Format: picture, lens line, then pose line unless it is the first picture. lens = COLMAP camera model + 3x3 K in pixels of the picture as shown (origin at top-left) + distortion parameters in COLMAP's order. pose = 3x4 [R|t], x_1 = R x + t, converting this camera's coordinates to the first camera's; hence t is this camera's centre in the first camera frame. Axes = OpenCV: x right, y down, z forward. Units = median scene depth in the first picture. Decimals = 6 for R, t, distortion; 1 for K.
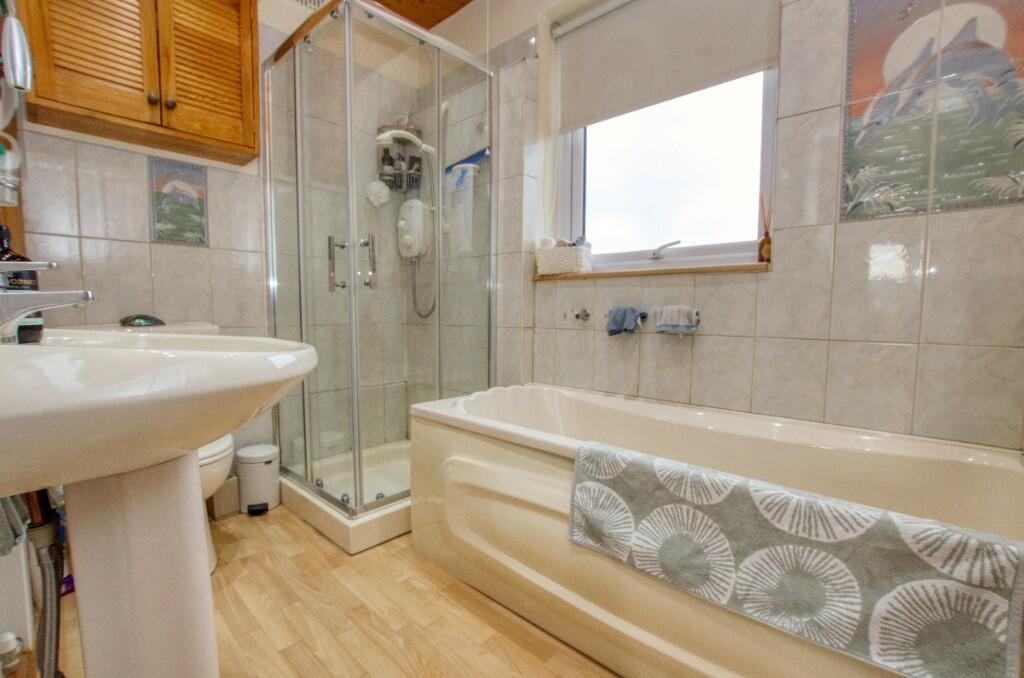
lens RADIAL K [[448.2, 0, 516.9], [0, 448.2, 349.9], [0, 0, 1]] dist [-0.041006, 0.011860]
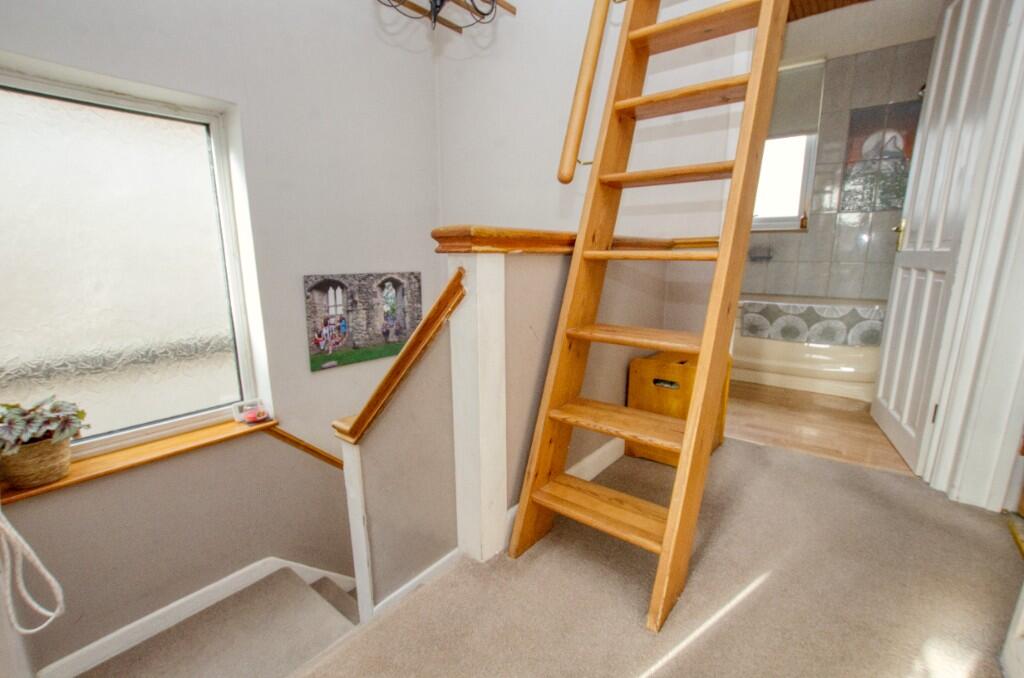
lens RADIAL K [[448.2, 0, 516.9], [0, 448.2, 349.9], [0, 0, 1]] dist [-0.041006, 0.011860]
pose [[0.997446, -0.023468, 0.067461, -1.502349], [0.014766, 0.991830, 0.126712, 0.152108], [-0.069884, -0.125392, 0.989643, -1.677664]]
